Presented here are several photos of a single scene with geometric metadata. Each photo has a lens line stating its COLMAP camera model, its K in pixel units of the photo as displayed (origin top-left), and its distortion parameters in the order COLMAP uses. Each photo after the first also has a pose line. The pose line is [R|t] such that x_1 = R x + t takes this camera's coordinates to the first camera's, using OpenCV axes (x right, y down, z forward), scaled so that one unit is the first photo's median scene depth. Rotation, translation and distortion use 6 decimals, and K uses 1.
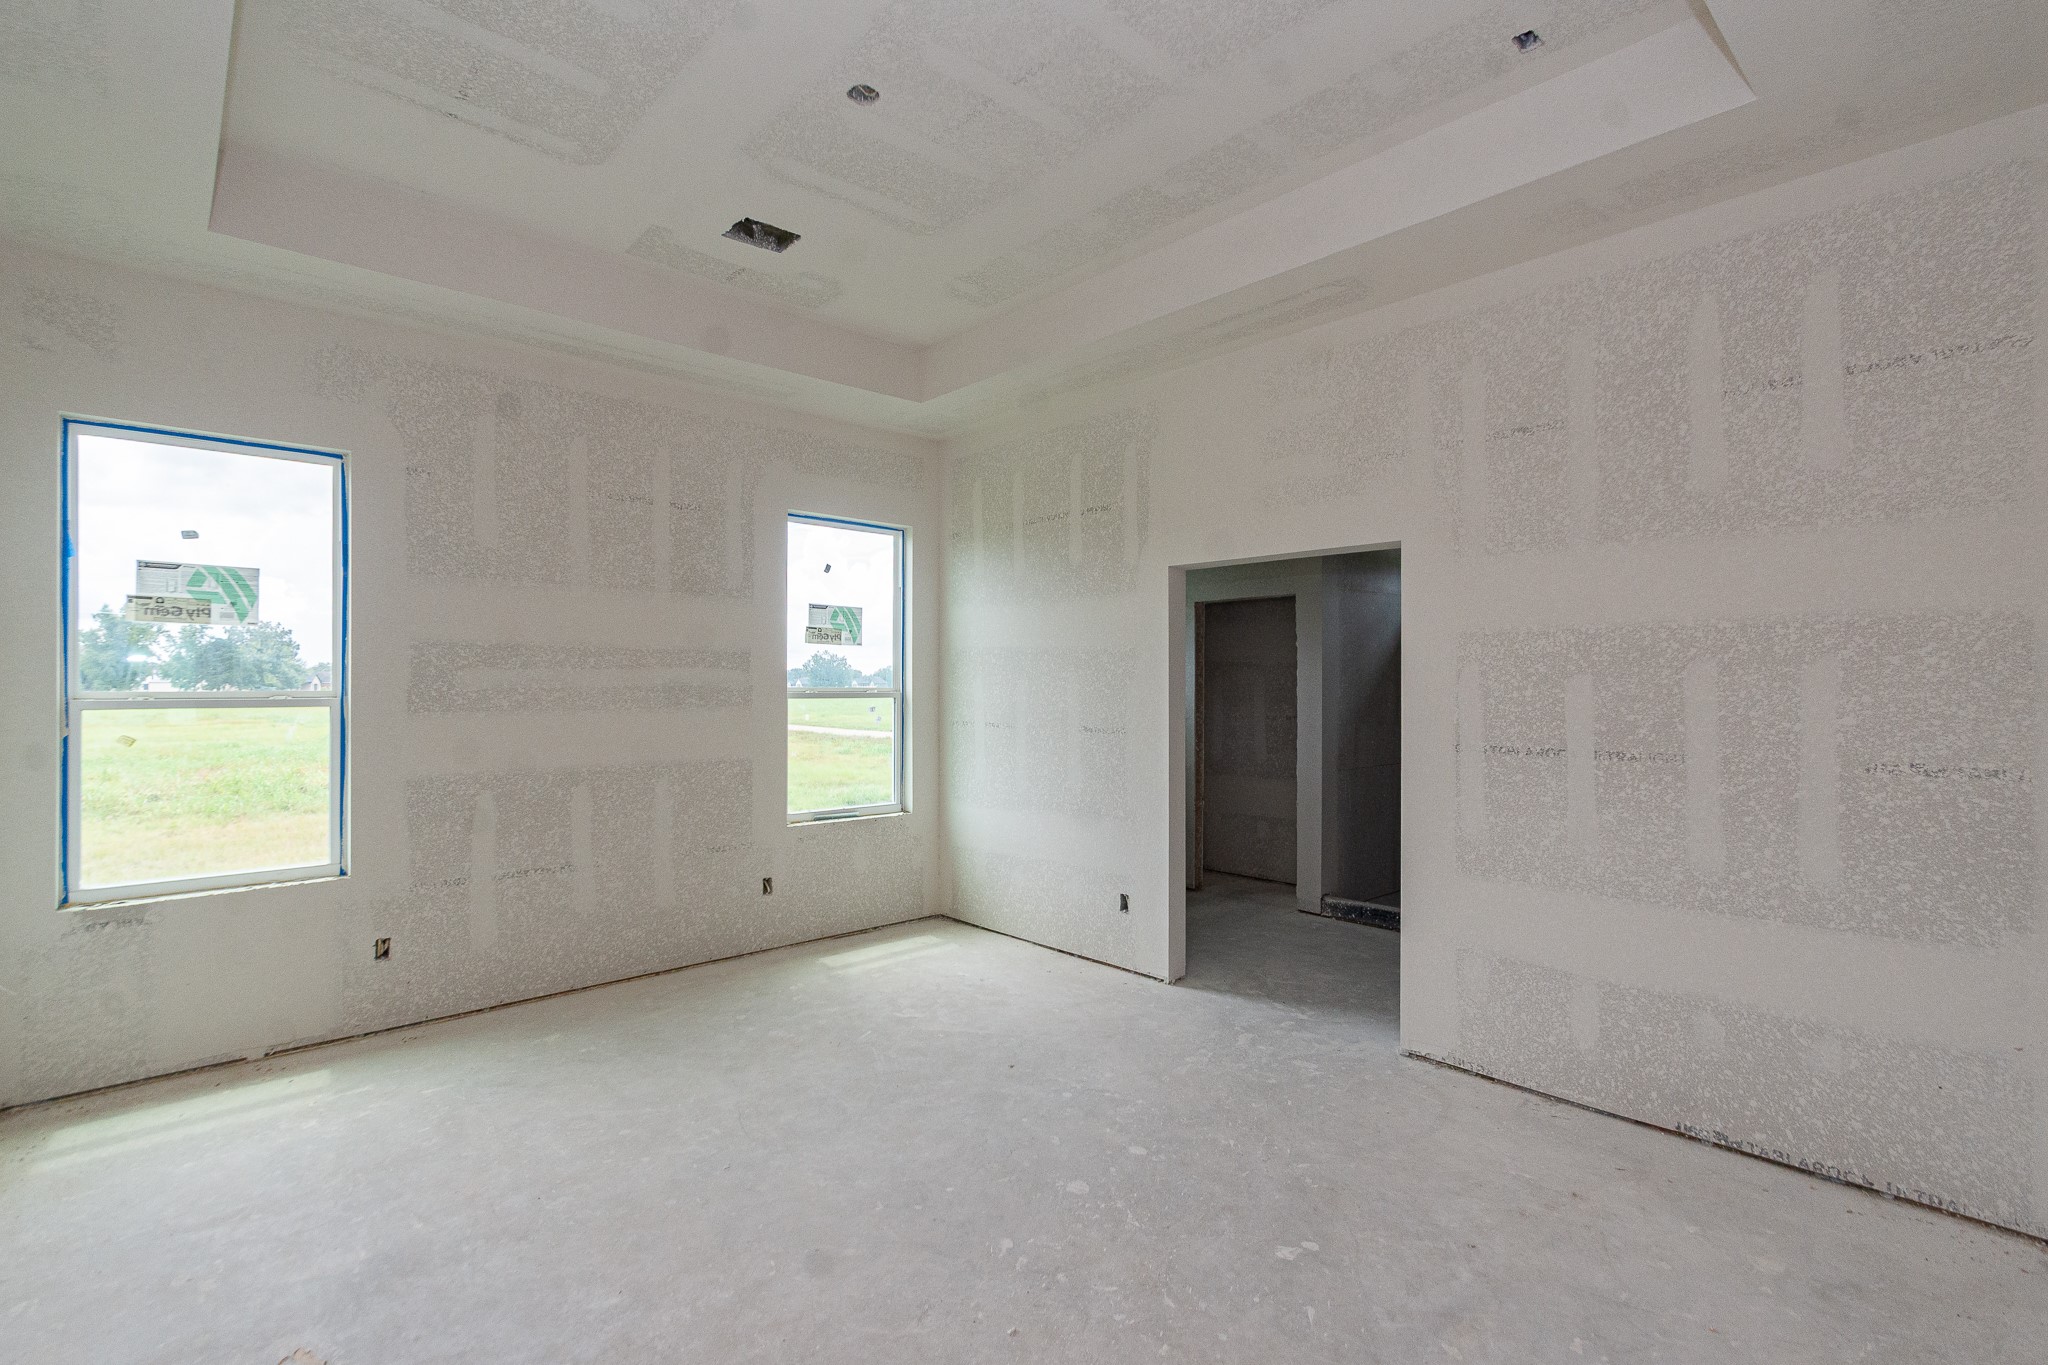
lens RADIAL K [[916.5, 0, 1024.0], [0, 916.5, 682.5], [0, 0, 1]] dist [0.004652, 0.000291]
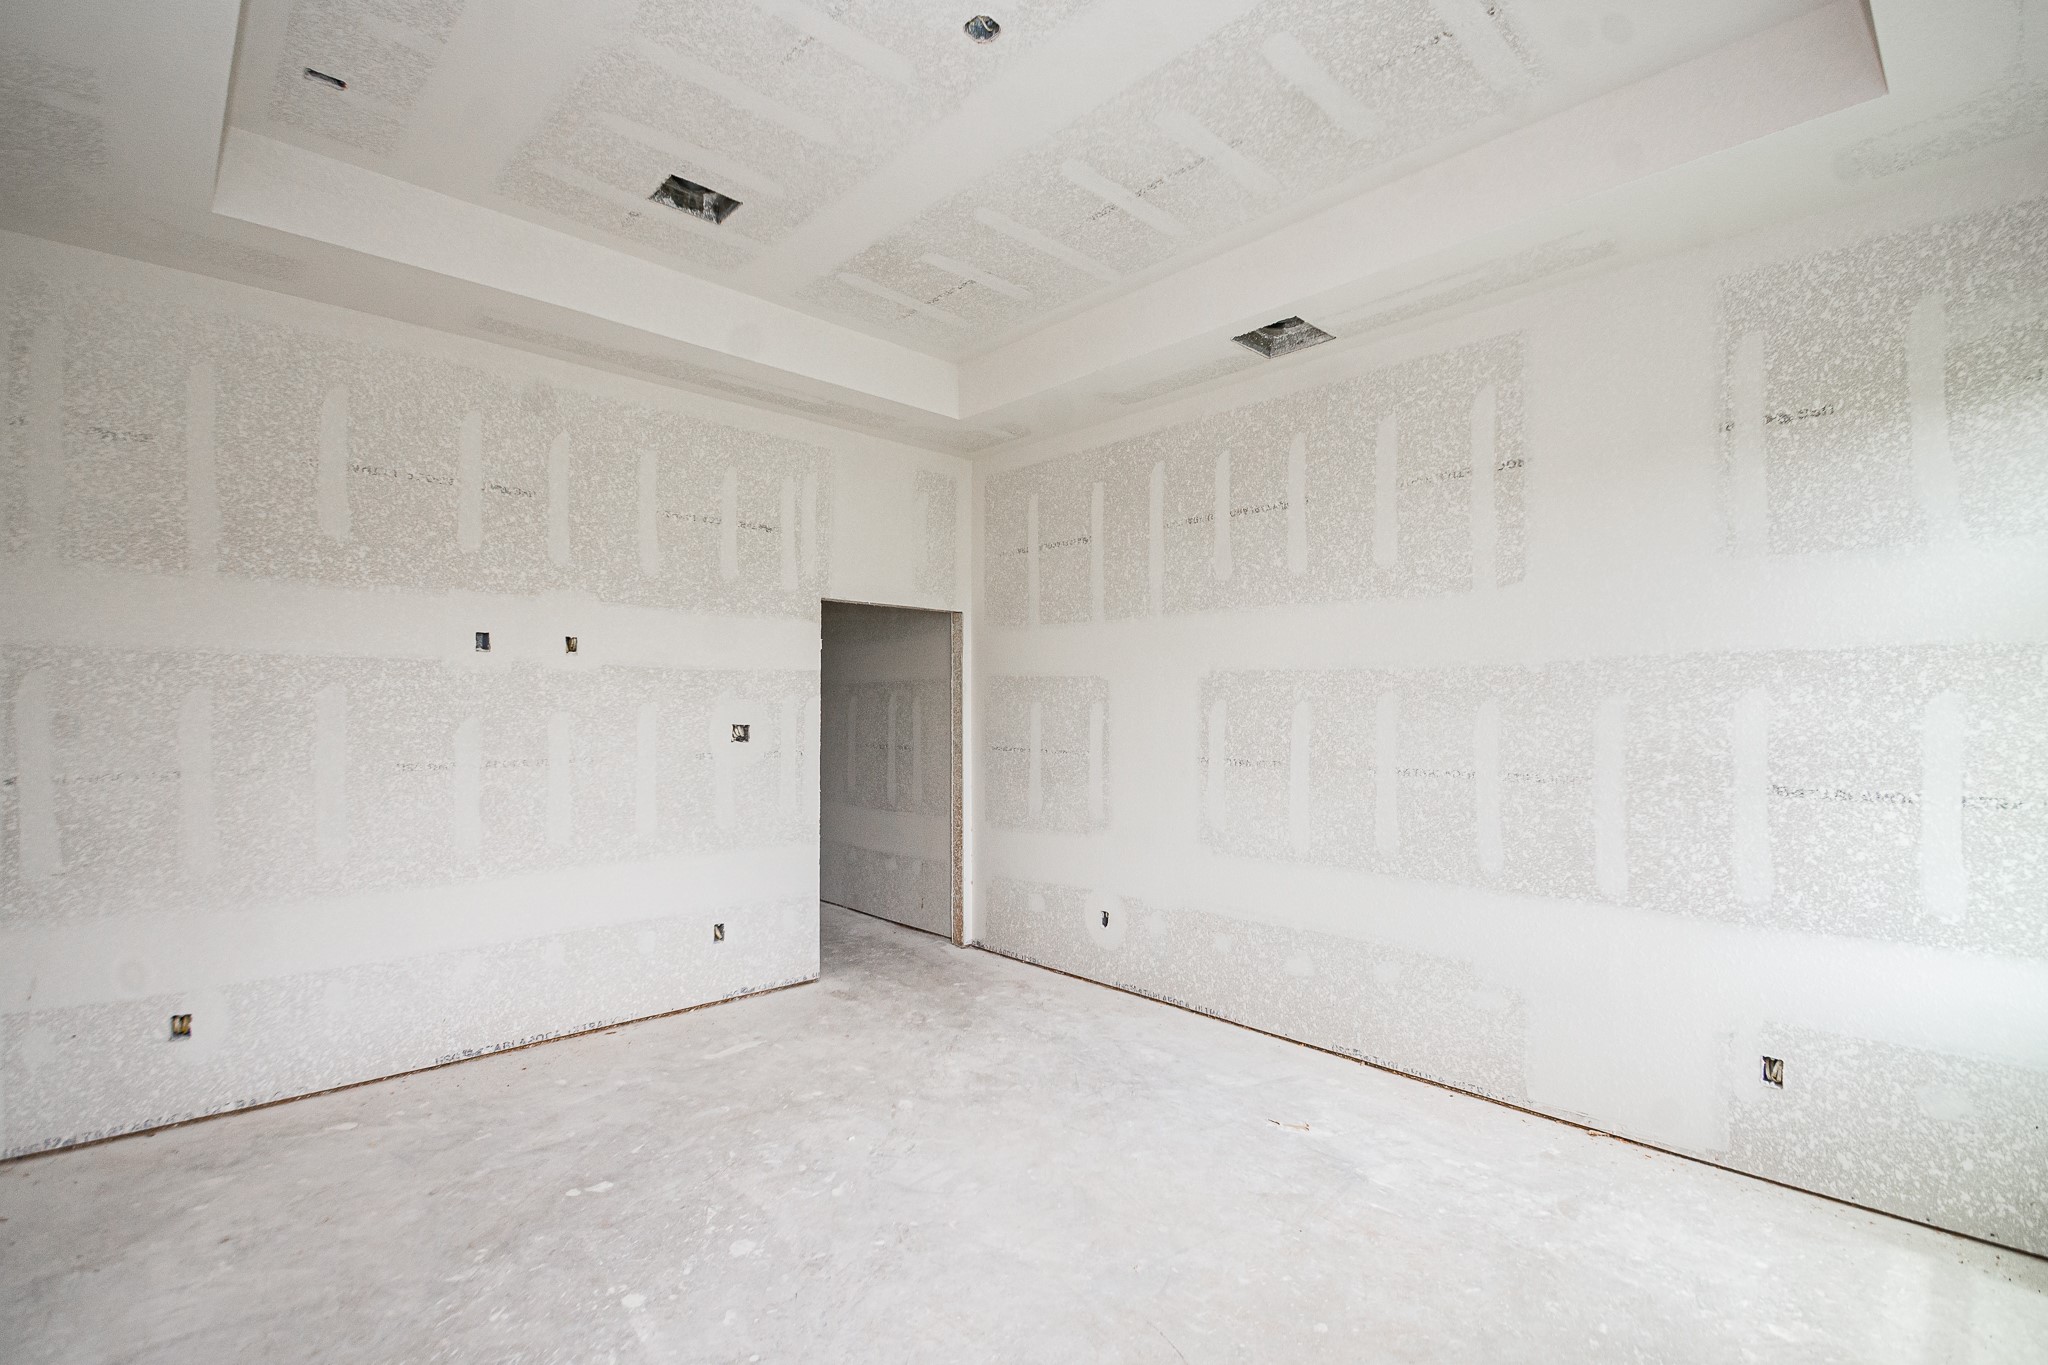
lens RADIAL K [[916.5, 0, 1024.0], [0, 916.5, 682.5], [0, 0, 1]] dist [0.004652, 0.000291]
pose [[-0.999989, -0.000650, -0.004684, -0.214580], [-0.000509, 0.999548, -0.030066, 0.007179], [0.004702, -0.030064, -0.999537, 1.885151]]
